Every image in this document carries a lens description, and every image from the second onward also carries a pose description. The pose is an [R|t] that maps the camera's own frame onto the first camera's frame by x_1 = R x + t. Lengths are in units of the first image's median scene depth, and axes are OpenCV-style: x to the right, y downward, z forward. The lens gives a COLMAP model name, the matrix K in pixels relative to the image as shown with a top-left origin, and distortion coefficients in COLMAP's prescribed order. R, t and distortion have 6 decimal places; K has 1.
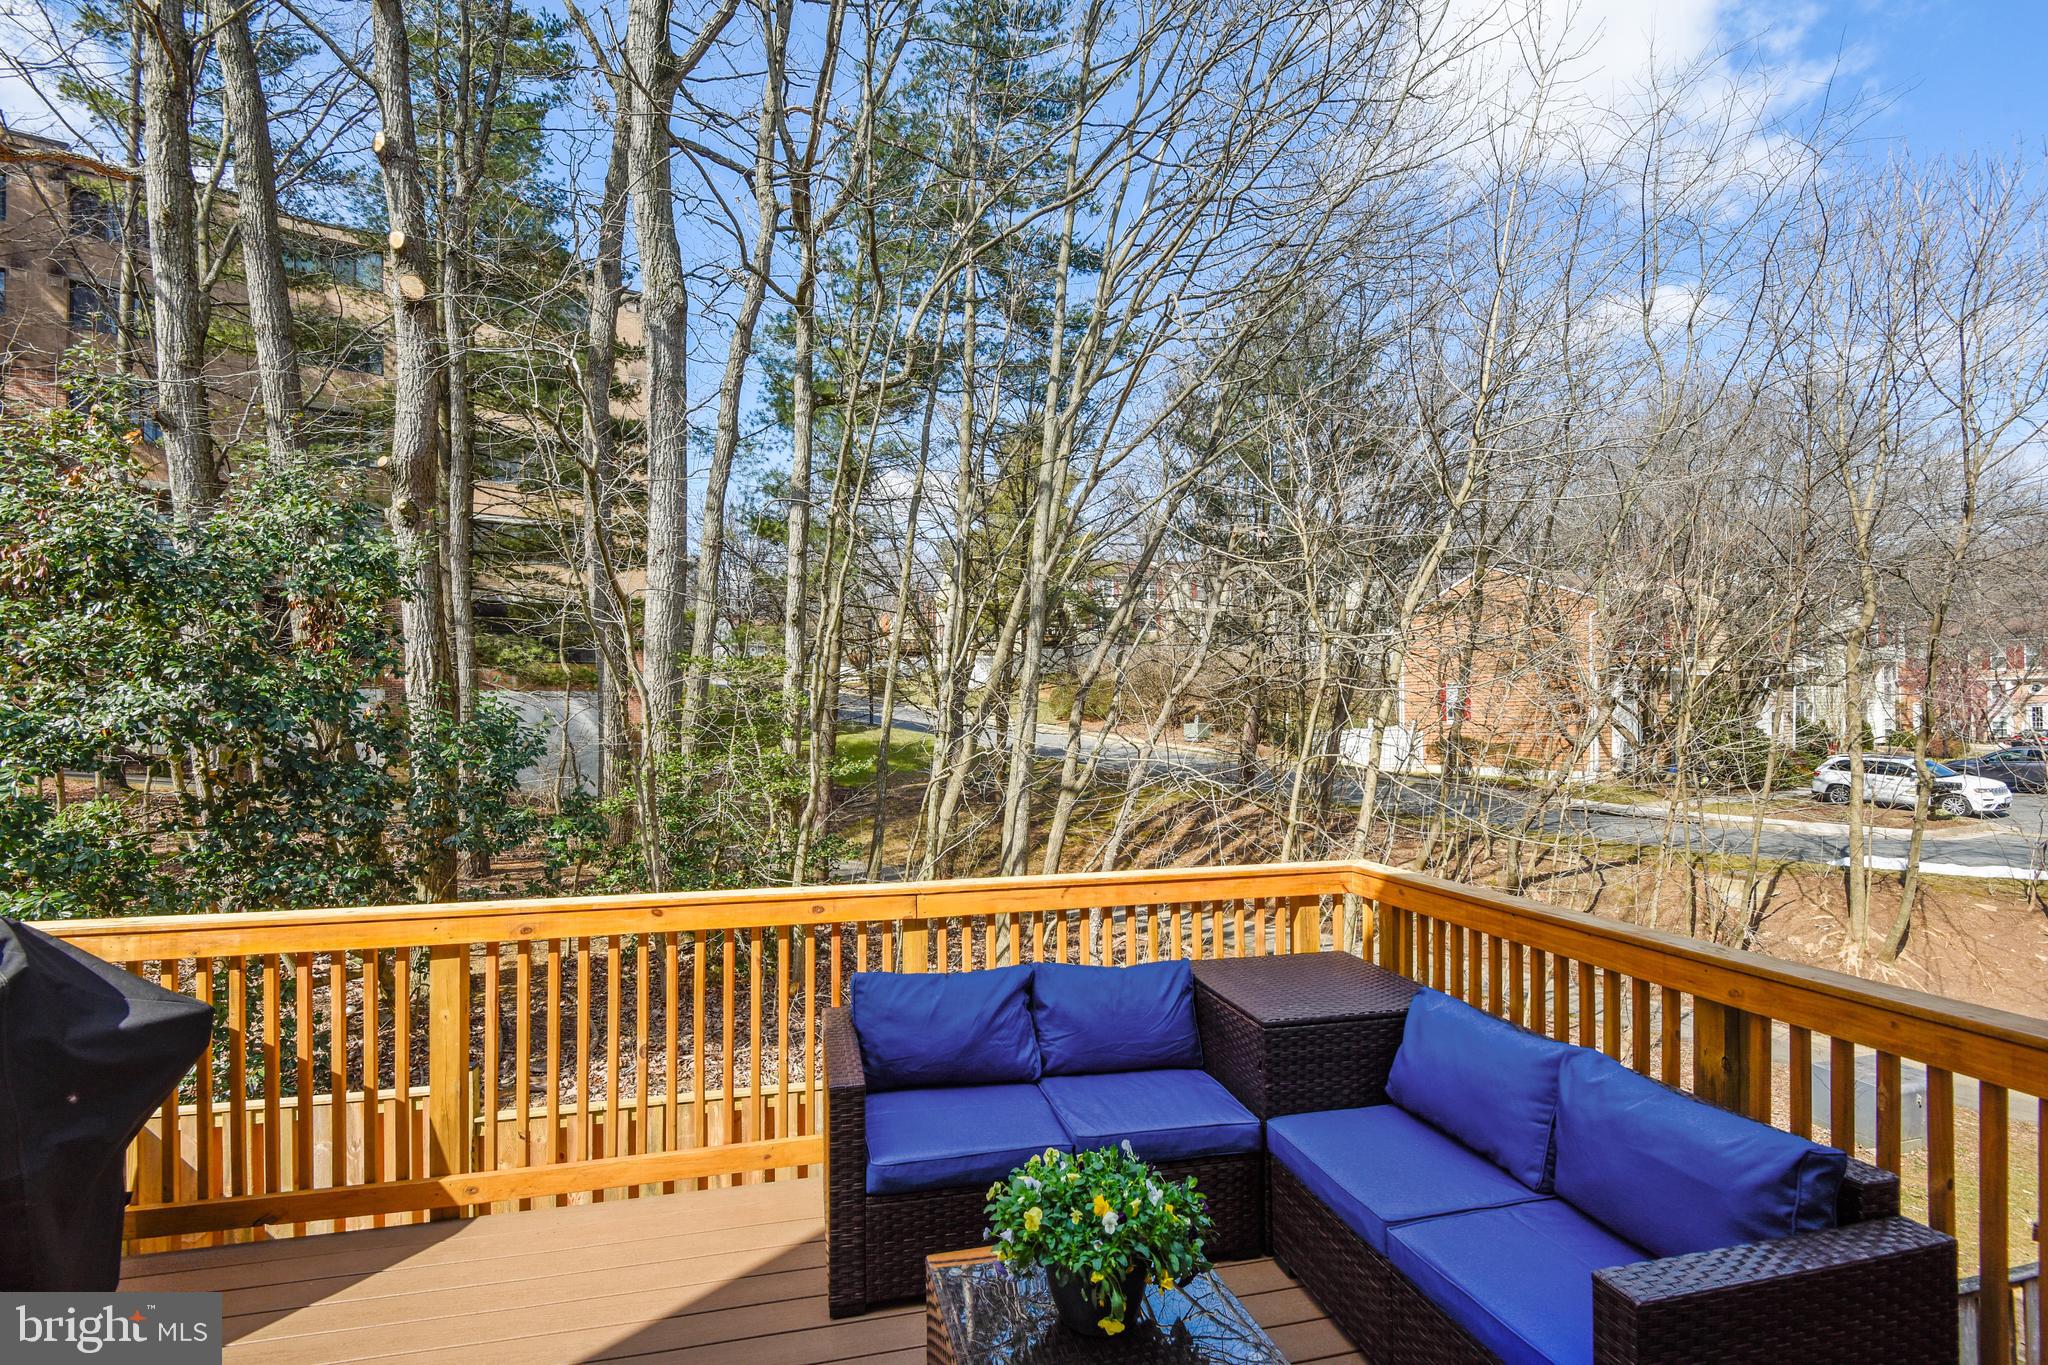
lens RADIAL K [[932.7, 0, 1024.0], [0, 932.7, 682.5], [0, 0, 1]] dist [-0.001161, -0.000304]
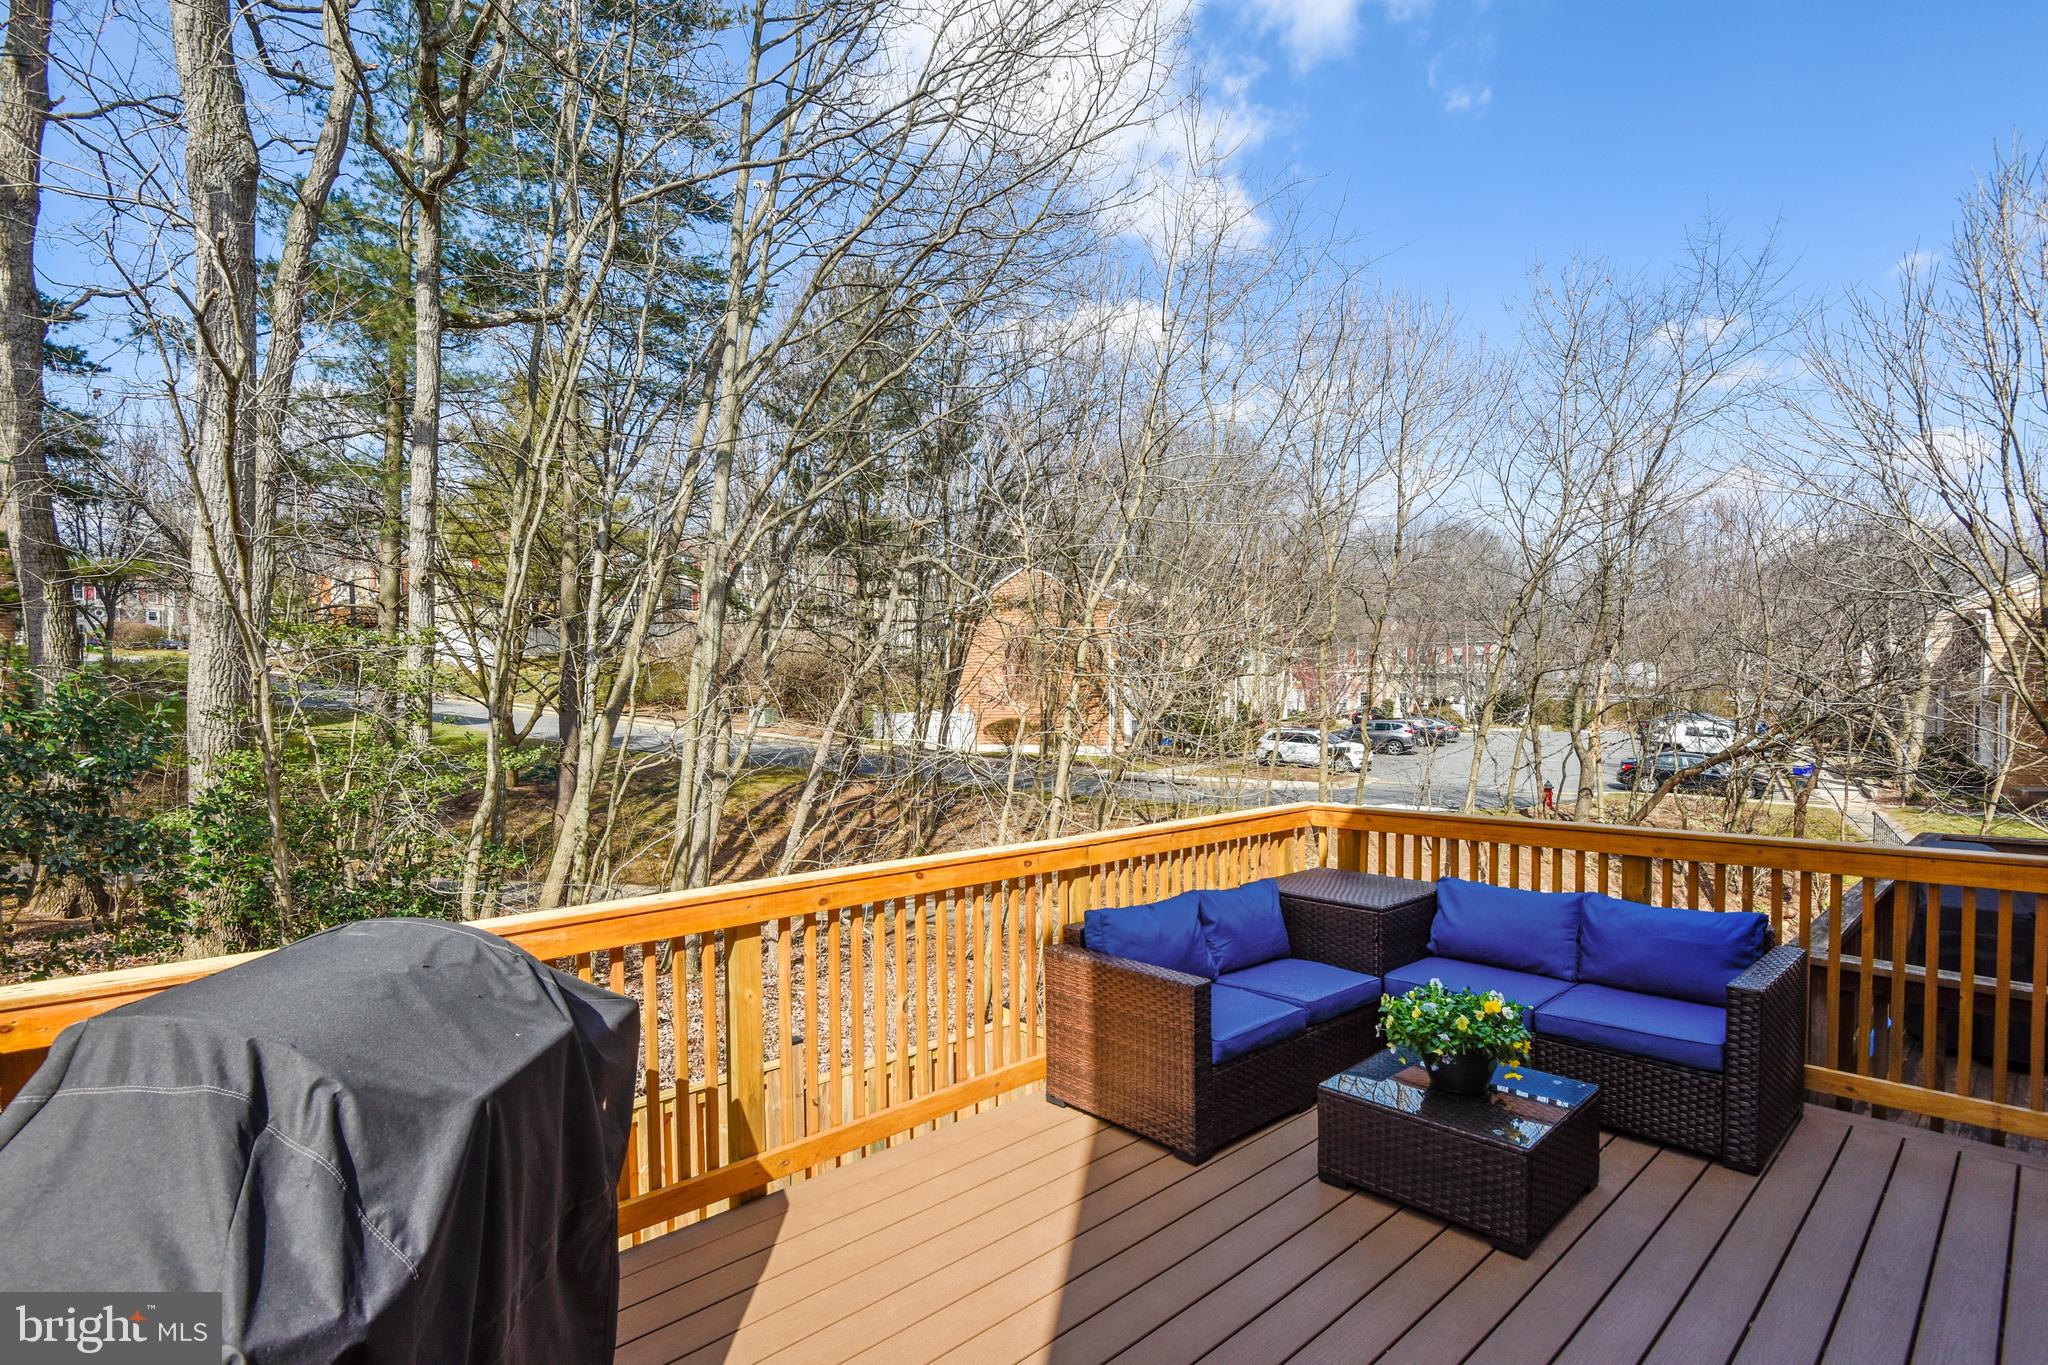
lens RADIAL K [[964.4, 0, 1024.0], [0, 964.4, 682.5], [0, 0, 1]] dist [-0.001304, -0.000503]
pose [[0.885543, 0.003300, 0.464546, -0.173619], [-0.011630, 0.999819, 0.015068, 0.001711], [-0.464412, -0.018746, 0.885421, -0.006131]]
